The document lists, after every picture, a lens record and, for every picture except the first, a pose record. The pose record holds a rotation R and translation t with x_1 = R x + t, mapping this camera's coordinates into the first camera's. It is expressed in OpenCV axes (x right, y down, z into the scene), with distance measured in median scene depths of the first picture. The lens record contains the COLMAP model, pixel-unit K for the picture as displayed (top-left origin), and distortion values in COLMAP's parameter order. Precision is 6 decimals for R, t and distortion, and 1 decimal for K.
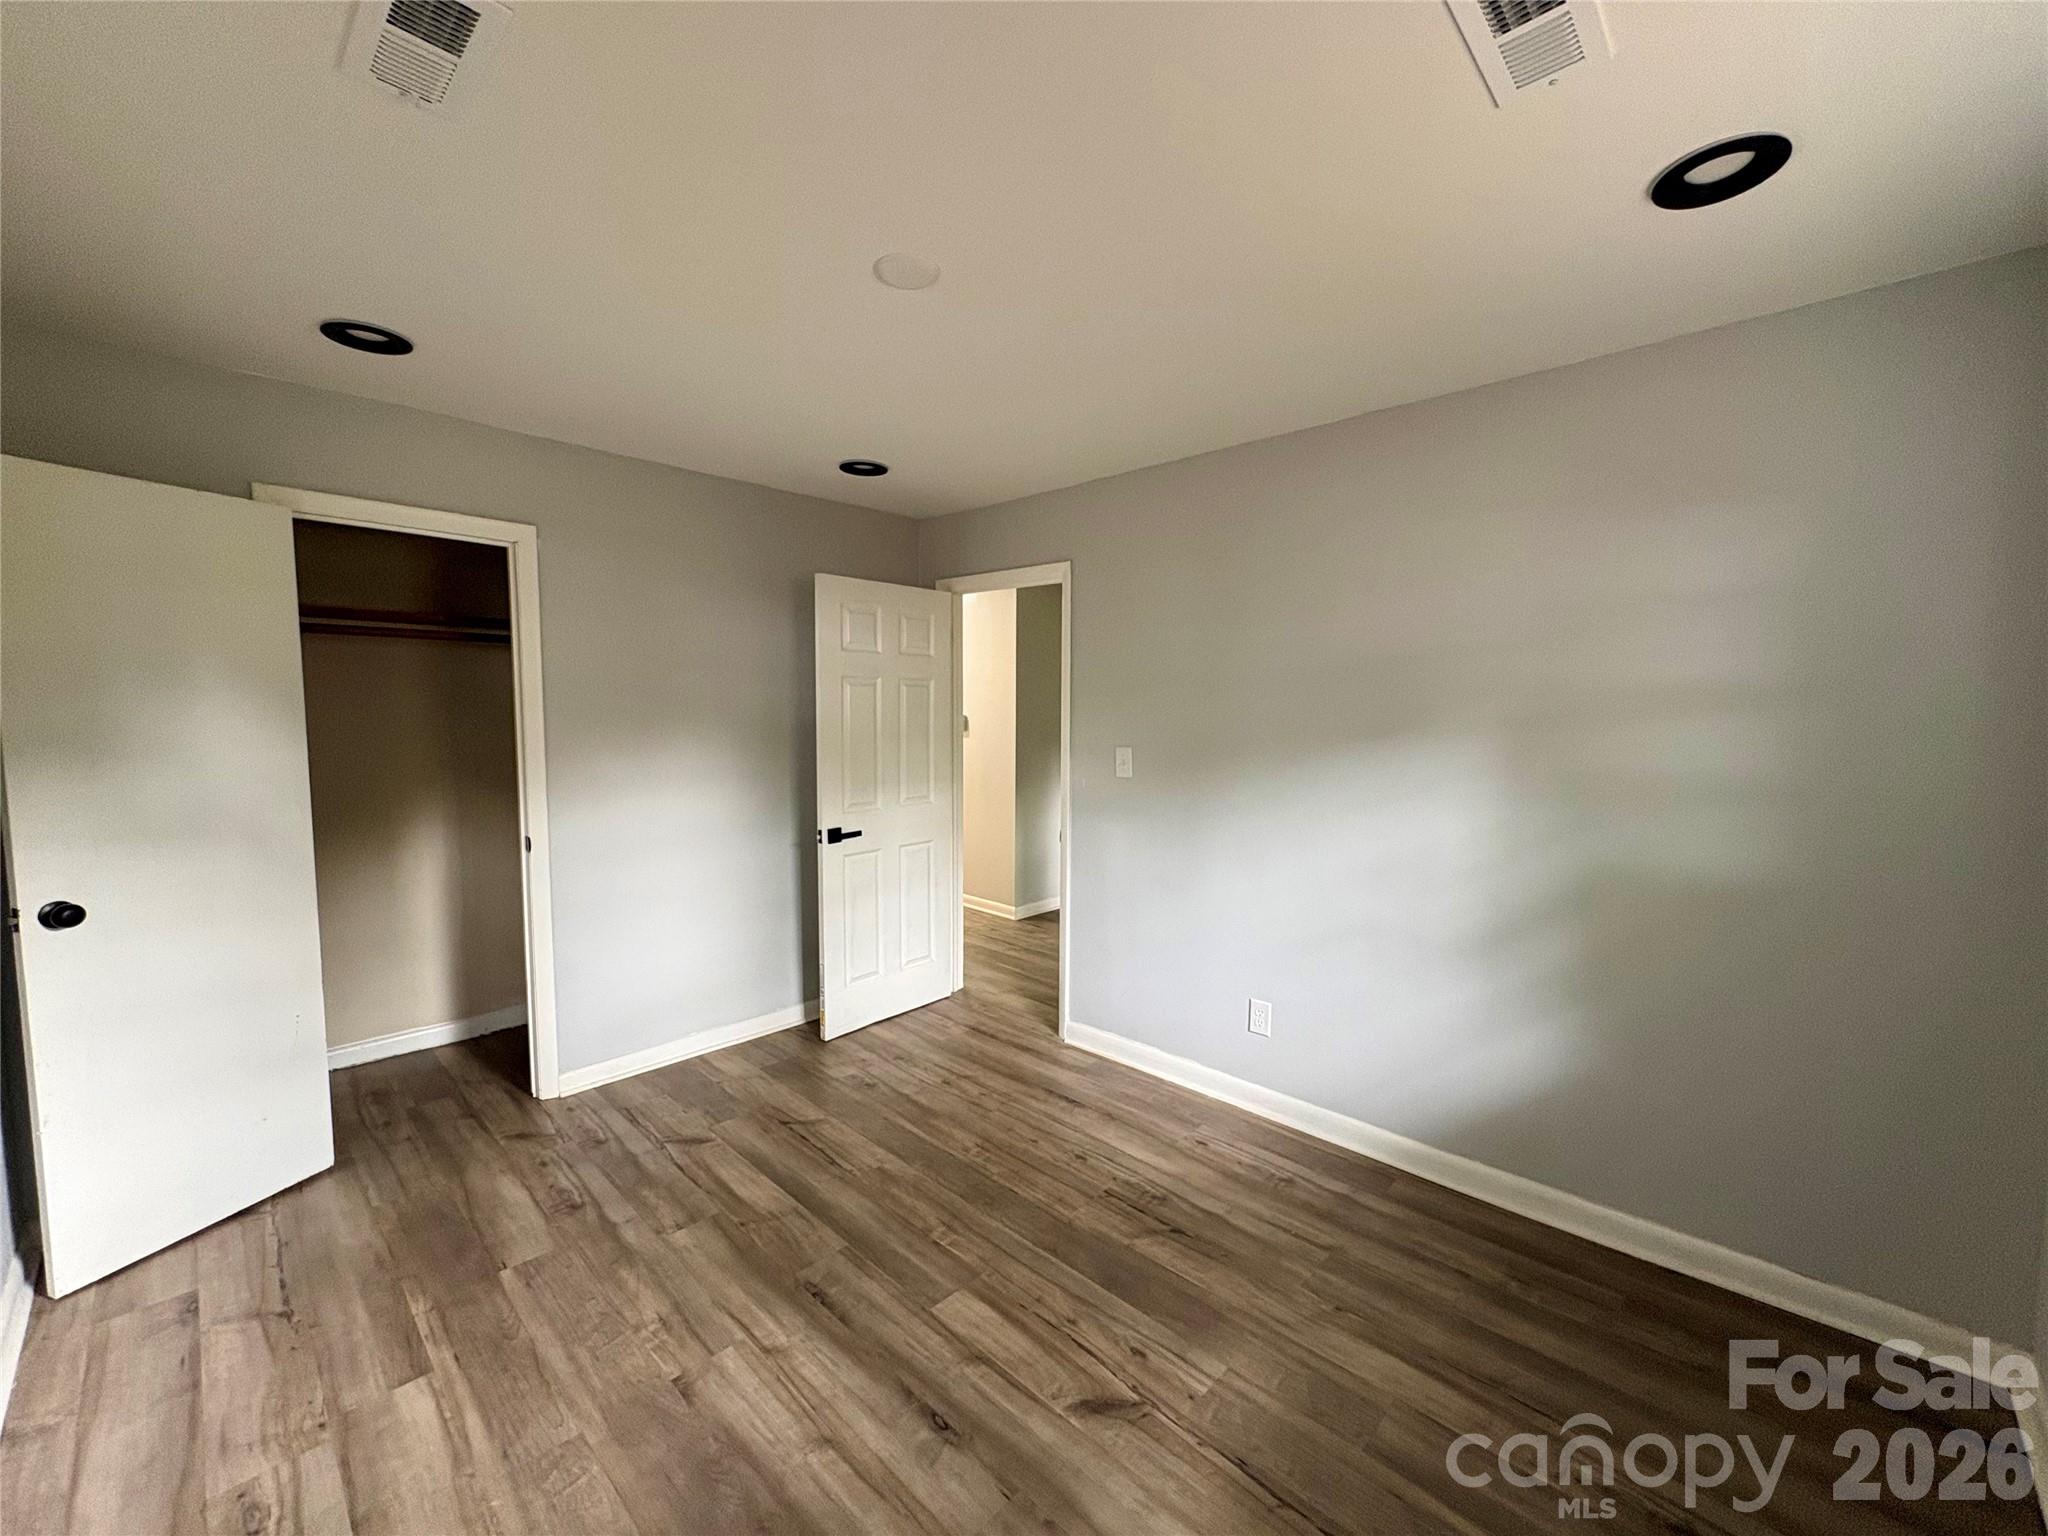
lens RADIAL K [[815.9, 0, 1024.9], [0, 815.9, 767.2], [0, 0, 1]] dist [0.000350, 0.000393]
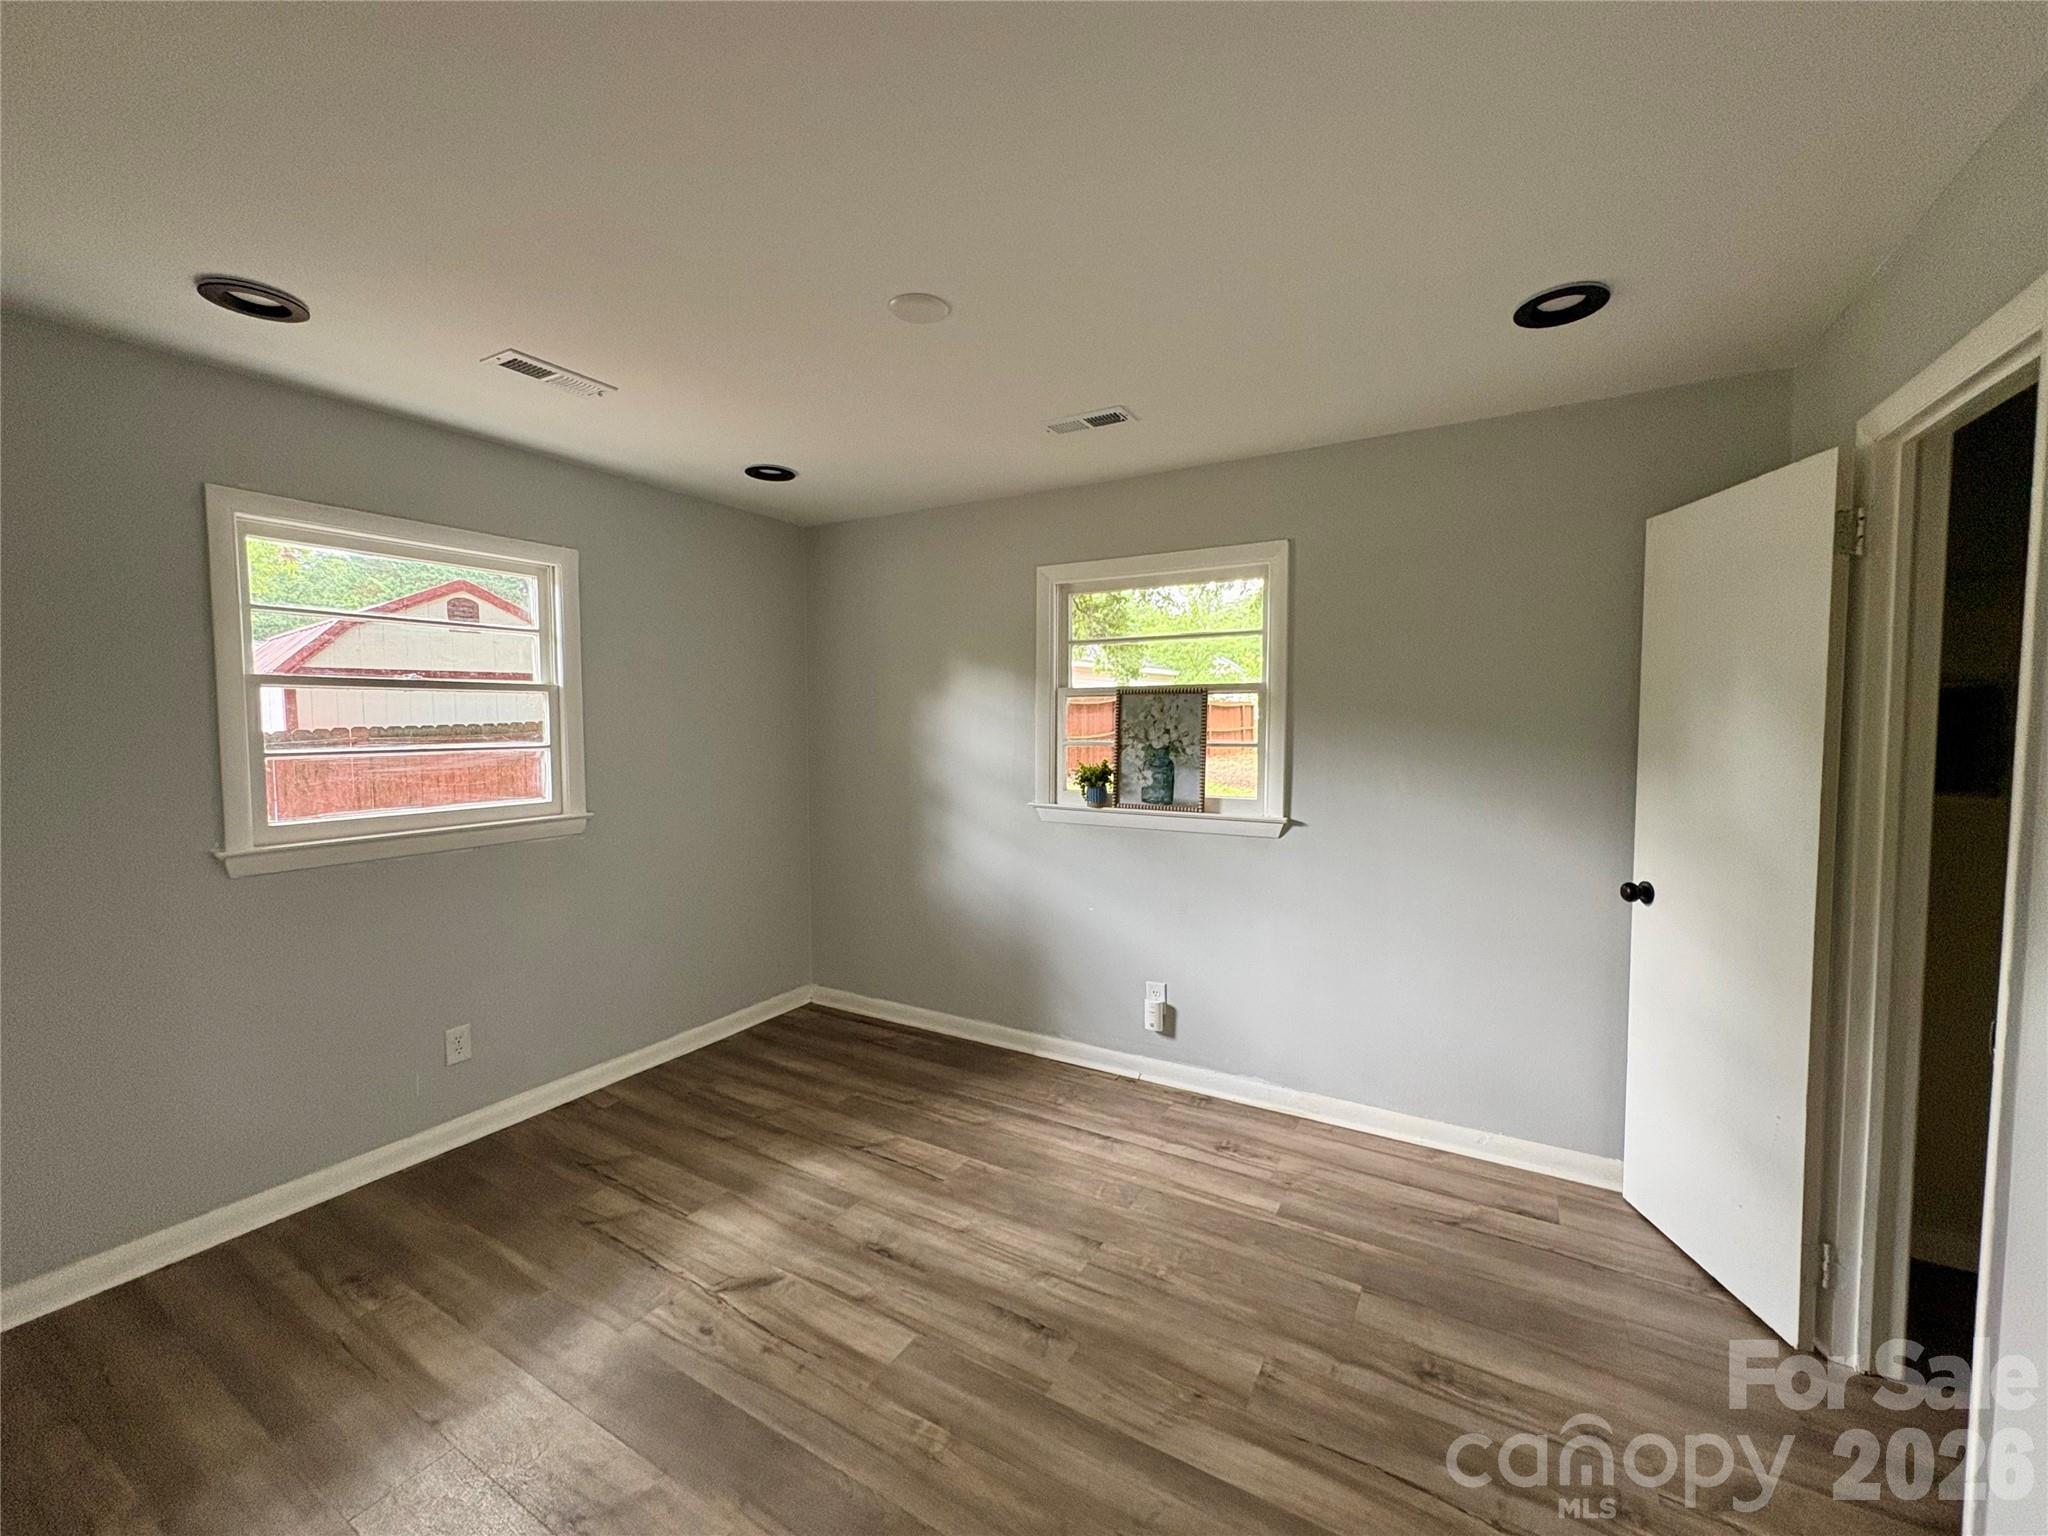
lens RADIAL K [[815.9, 0, 1024.9], [0, 815.9, 767.2], [0, 0, 1]] dist [0.000350, 0.000393]
pose [[-0.971791, 0.010957, -0.235588, -0.019638], [-0.019899, 0.991549, 0.128201, -0.138208], [0.235002, 0.129272, -0.963360, 1.941419]]
